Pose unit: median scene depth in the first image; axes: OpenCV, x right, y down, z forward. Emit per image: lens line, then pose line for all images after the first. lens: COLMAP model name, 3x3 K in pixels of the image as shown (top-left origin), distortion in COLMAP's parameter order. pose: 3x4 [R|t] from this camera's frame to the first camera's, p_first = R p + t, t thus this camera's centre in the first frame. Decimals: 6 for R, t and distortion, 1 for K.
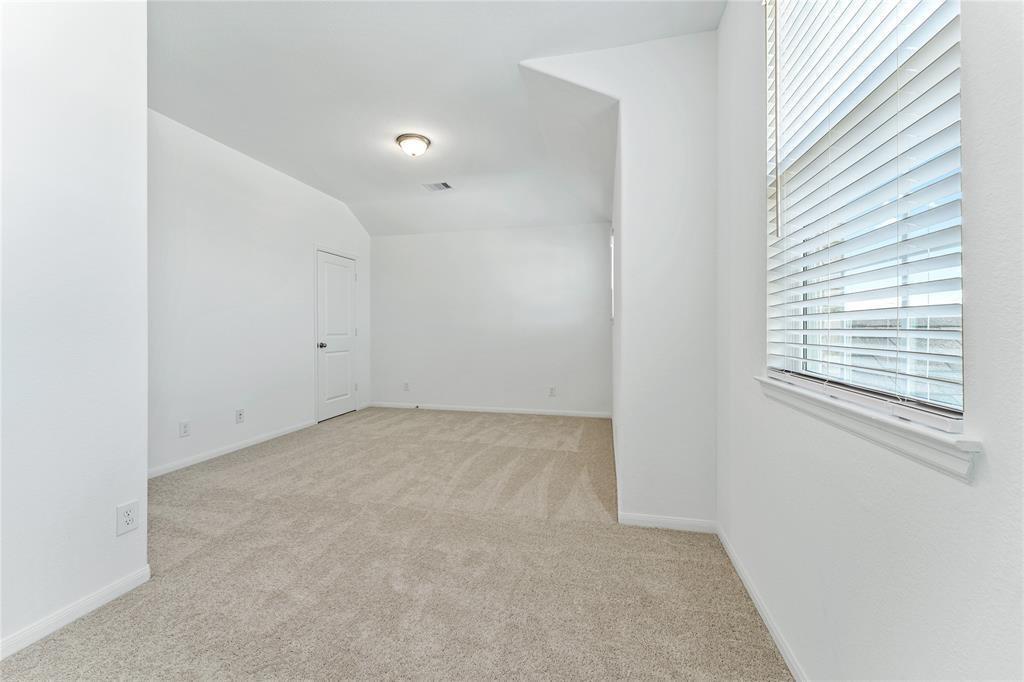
lens RADIAL K [[412.8, 0, 511.0], [0, 412.8, 332.1], [0, 0, 1]] dist [0.000727, 0.000138]
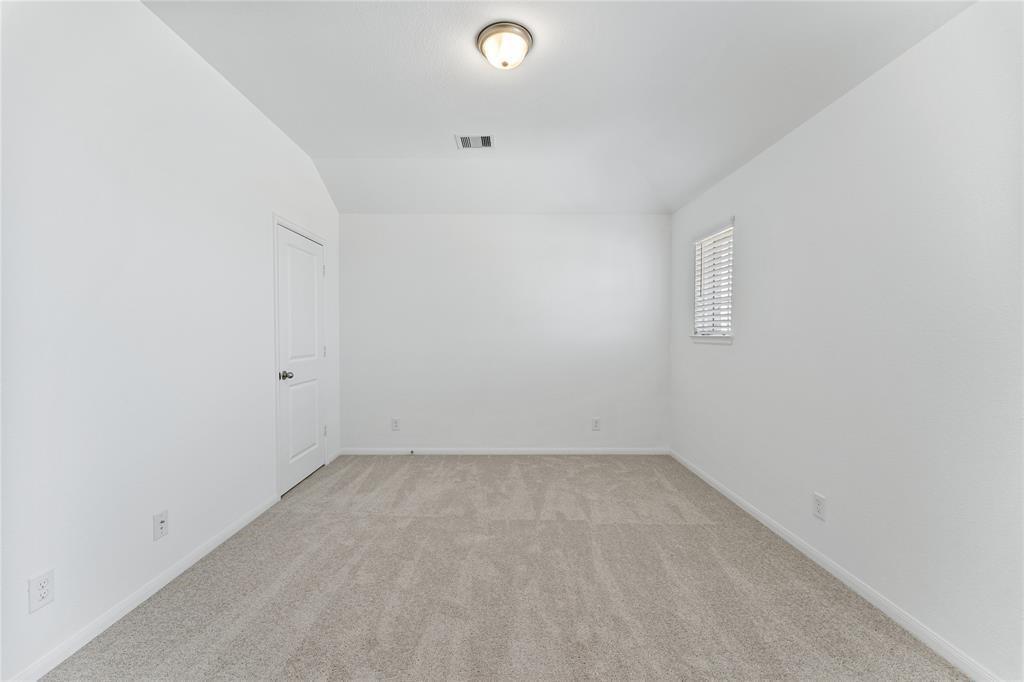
lens RADIAL K [[412.8, 0, 513.0], [0, 412.8, 345.2], [0, 0, 1]] dist [0.000727, 0.000138]
pose [[0.973170, -0.004496, 0.230044, -0.283185], [0.000514, 0.999849, 0.017367, -0.026871], [-0.230088, -0.016783, 0.973025, 0.323966]]
